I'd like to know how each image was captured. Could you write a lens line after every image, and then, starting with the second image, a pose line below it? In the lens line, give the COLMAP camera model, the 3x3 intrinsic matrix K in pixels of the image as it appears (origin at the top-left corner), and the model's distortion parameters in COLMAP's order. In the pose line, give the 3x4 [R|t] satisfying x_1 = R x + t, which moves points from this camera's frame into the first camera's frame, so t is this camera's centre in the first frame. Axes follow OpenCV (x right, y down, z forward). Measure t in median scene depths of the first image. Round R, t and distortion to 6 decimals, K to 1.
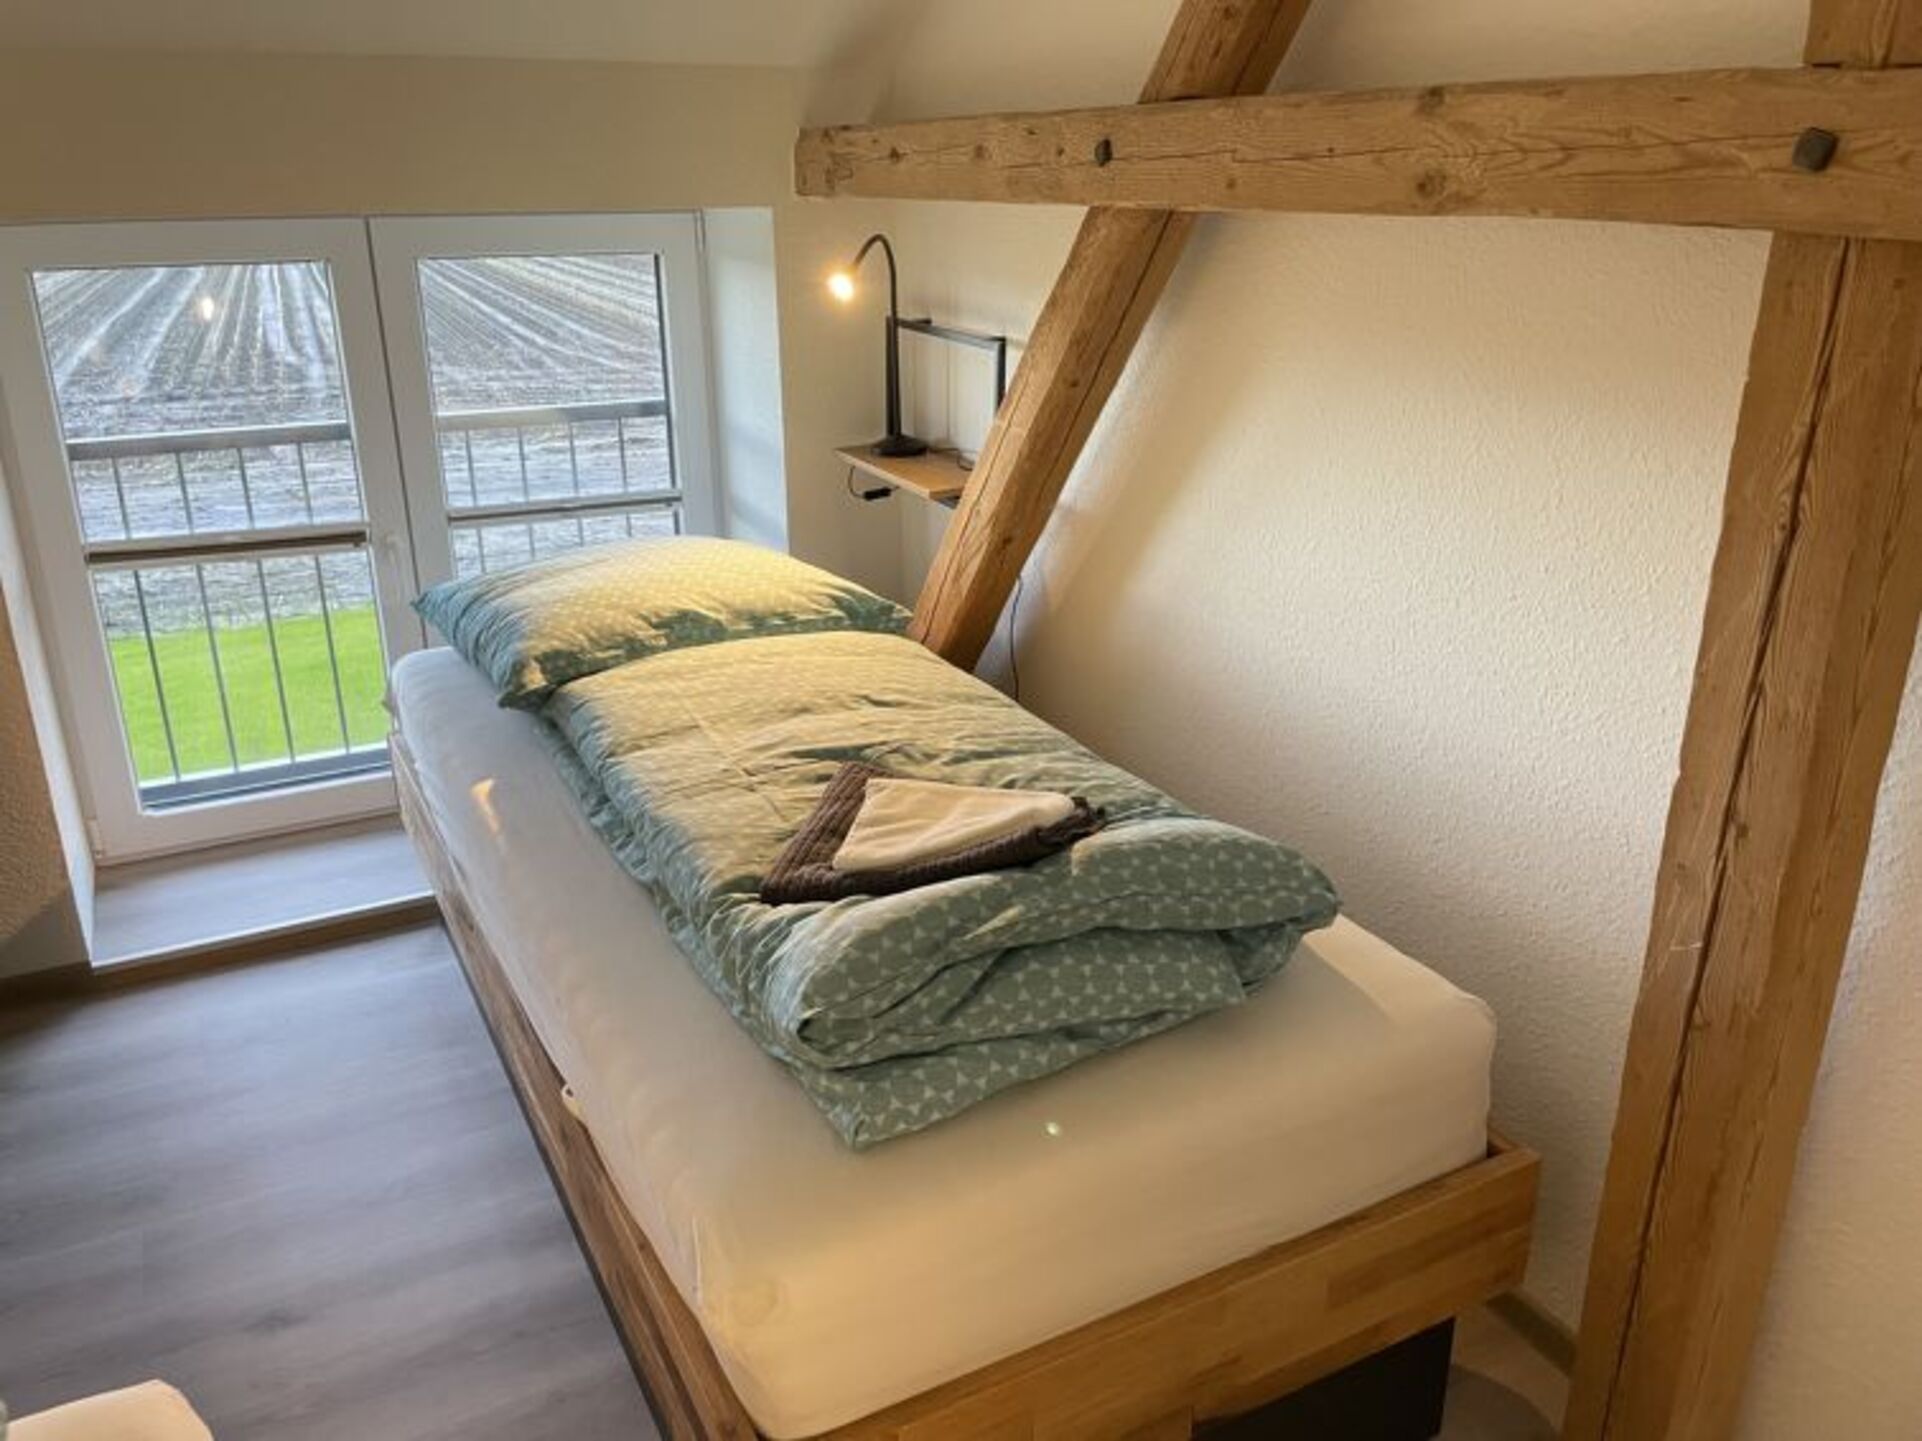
lens RADIAL K [[1468.3, 0, 954.8], [0, 1468.3, 717.7], [0, 0, 1]] dist [0.066024, -0.011540]
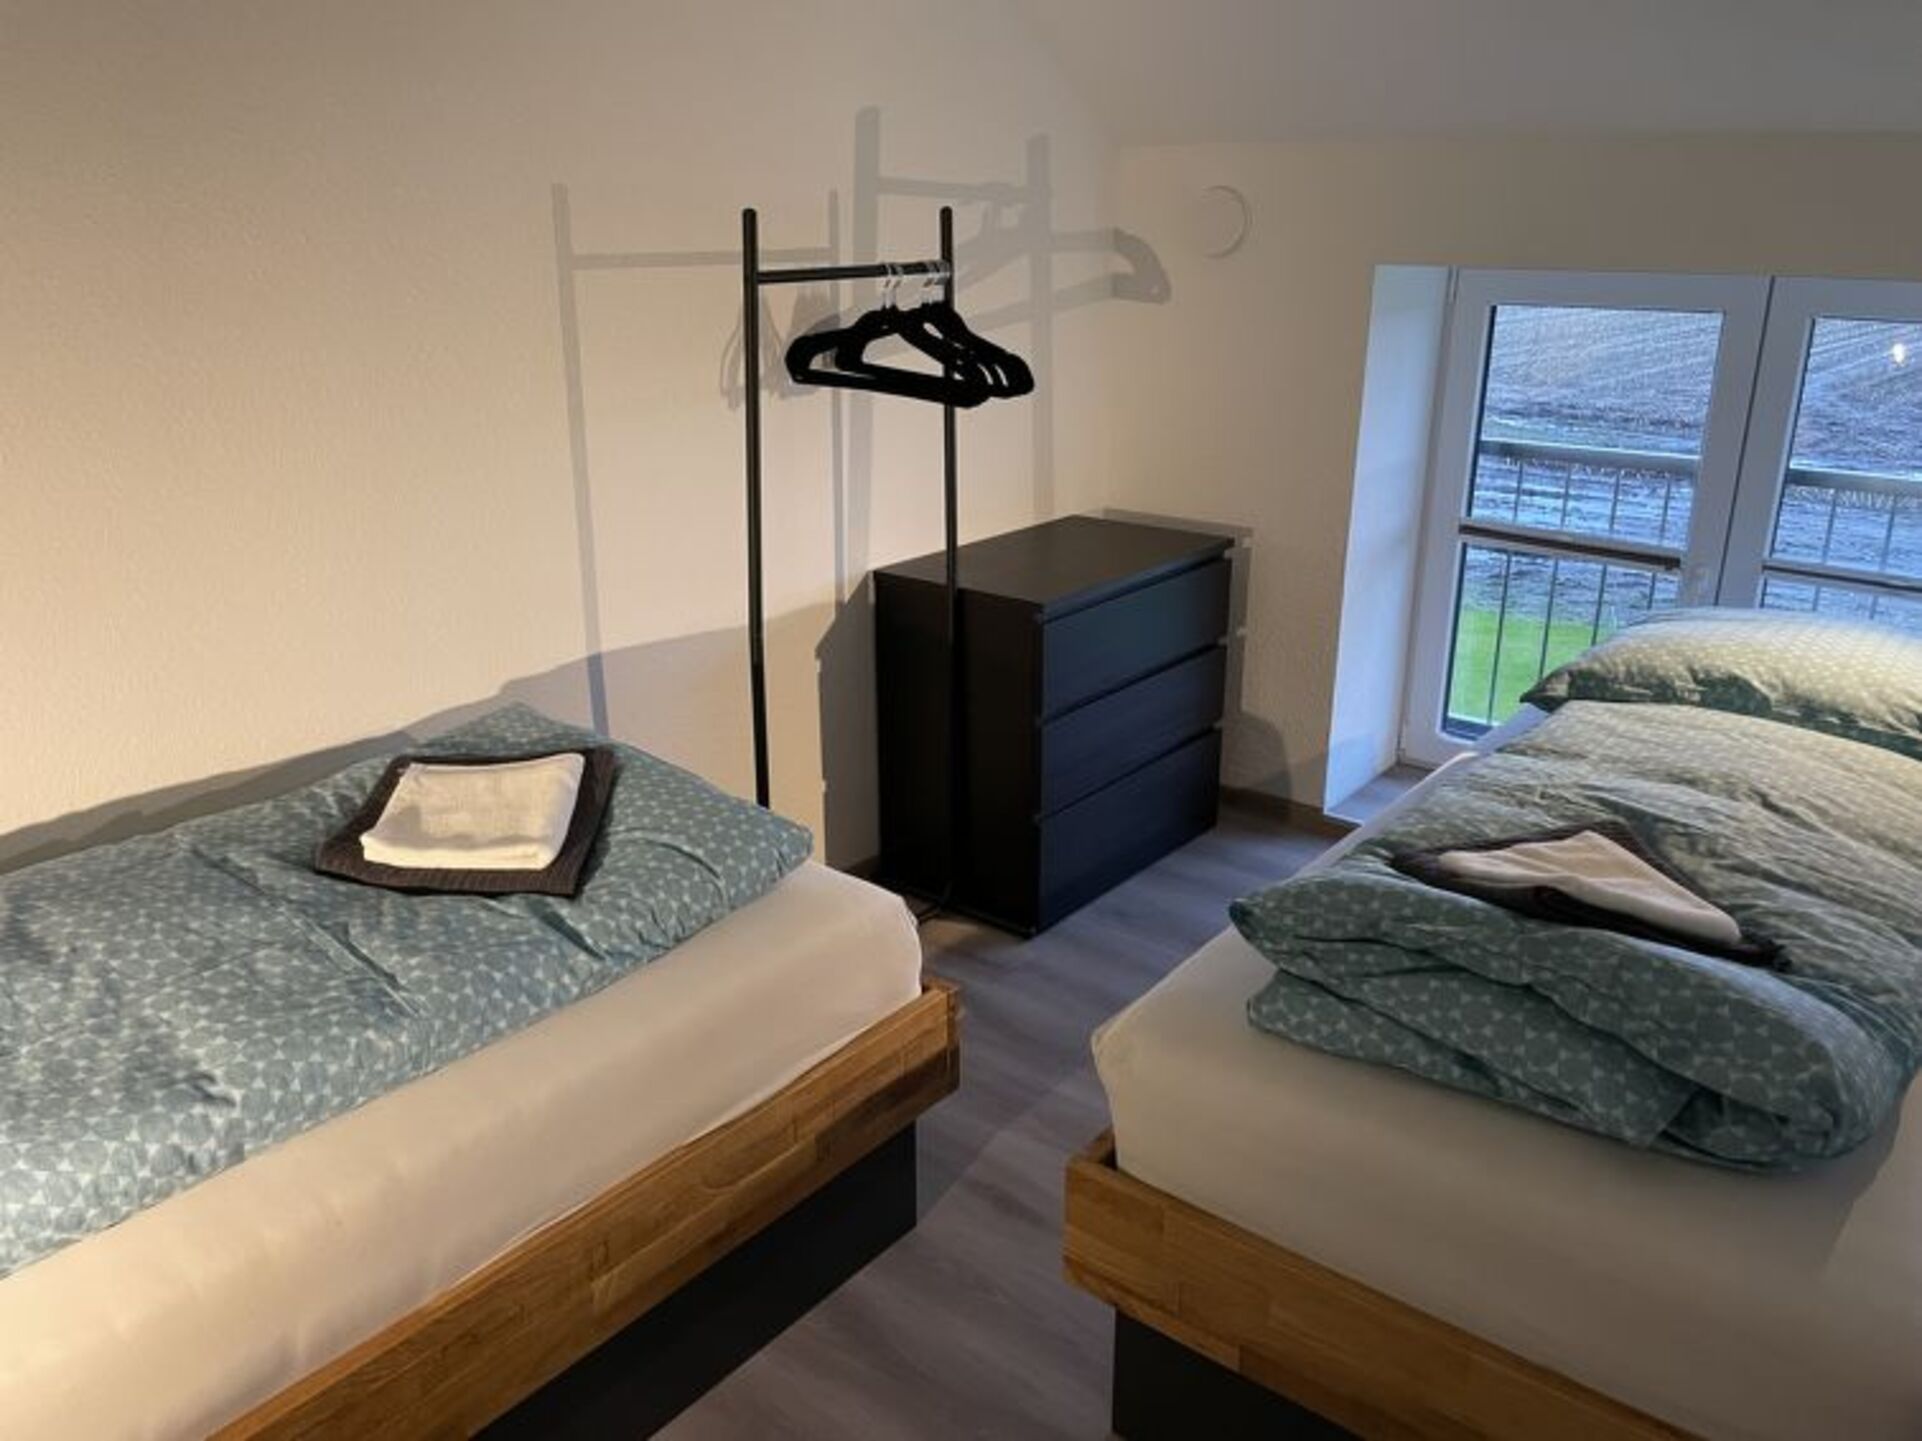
lens RADIAL K [[1468.3, 0, 957.8], [0, 1468.3, 720.4], [0, 0, 1]] dist [0.066024, -0.011540]
pose [[0.412801, 0.318177, -0.853439, 0.522775], [-0.331129, 0.925311, 0.184808, -0.063906], [0.848498, 0.206309, 0.487327, 0.069632]]
